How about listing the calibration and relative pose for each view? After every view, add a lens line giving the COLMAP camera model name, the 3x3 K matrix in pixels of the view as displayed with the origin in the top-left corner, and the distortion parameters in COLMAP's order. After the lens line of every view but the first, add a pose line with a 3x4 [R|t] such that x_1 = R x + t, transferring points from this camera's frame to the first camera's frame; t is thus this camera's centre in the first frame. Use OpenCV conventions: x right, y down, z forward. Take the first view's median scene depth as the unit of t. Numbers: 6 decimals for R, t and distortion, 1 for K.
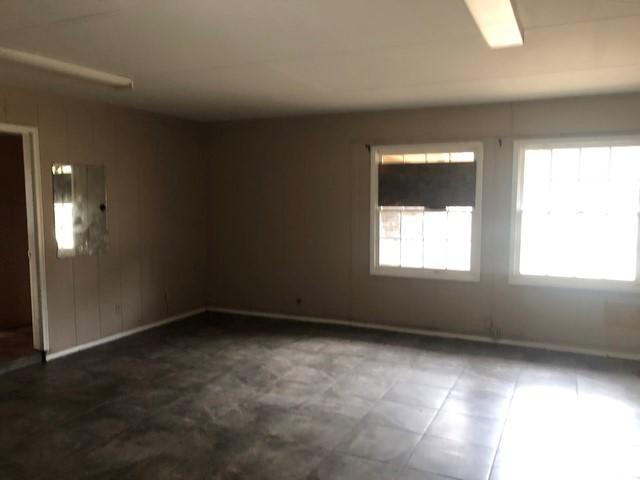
lens RADIAL K [[527.9, 0, 315.6], [0, 527.9, 240.1], [0, 0, 1]] dist [0.043098, -0.052963]
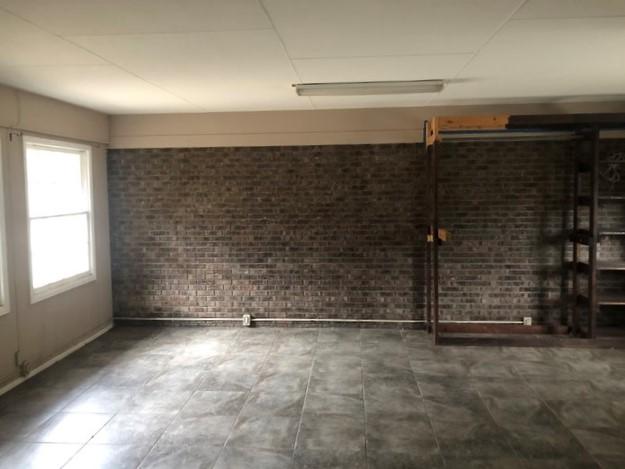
lens RADIAL K [[515.5, 0, 308.2], [0, 515.5, 234.6], [0, 0, 1]] dist [0.043098, -0.052963]
pose [[-0.350580, -0.085199, 0.932649, -0.808612], [0.090081, 0.988168, 0.124132, -0.133588], [-0.932190, 0.127533, -0.338757, 1.222832]]
